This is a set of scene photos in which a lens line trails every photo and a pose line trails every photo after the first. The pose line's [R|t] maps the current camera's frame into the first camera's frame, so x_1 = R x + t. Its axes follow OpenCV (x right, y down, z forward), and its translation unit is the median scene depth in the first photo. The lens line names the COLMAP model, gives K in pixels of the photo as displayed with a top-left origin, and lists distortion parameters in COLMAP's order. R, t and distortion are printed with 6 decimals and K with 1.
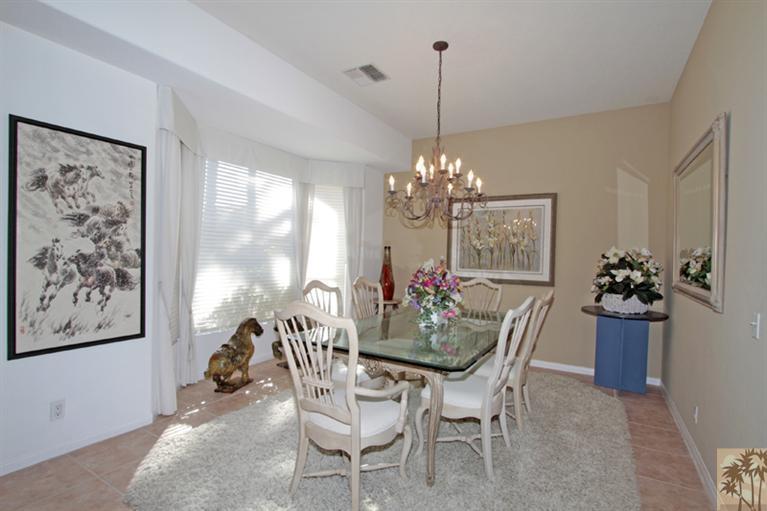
lens RADIAL K [[364.3, 0, 389.7], [0, 364.3, 258.3], [0, 0, 1]] dist [-0.011011, 0.000388]
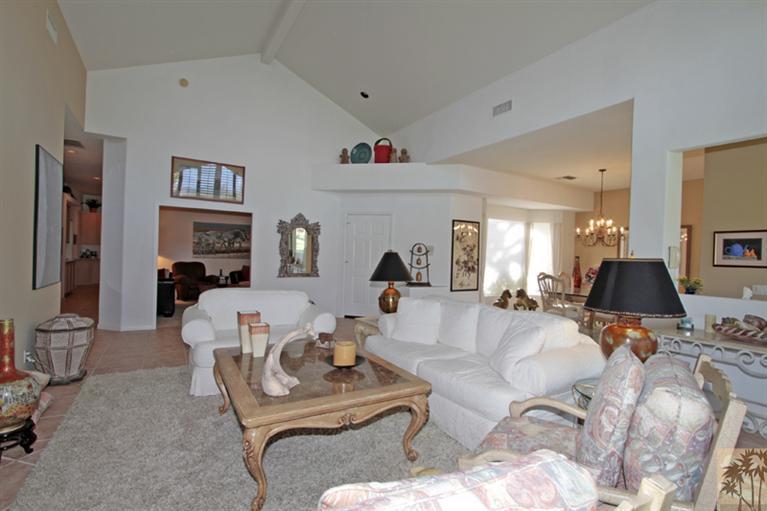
lens RADIAL K [[364.3, 0, 389.7], [0, 364.3, 258.3], [0, 0, 1]] dist [-0.011011, 0.000388]
pose [[0.878646, 0.004157, -0.477456, 0.062847], [-0.010917, 0.999876, -0.011384, 0.010889], [0.477350, 0.015215, 0.878582, -1.846836]]
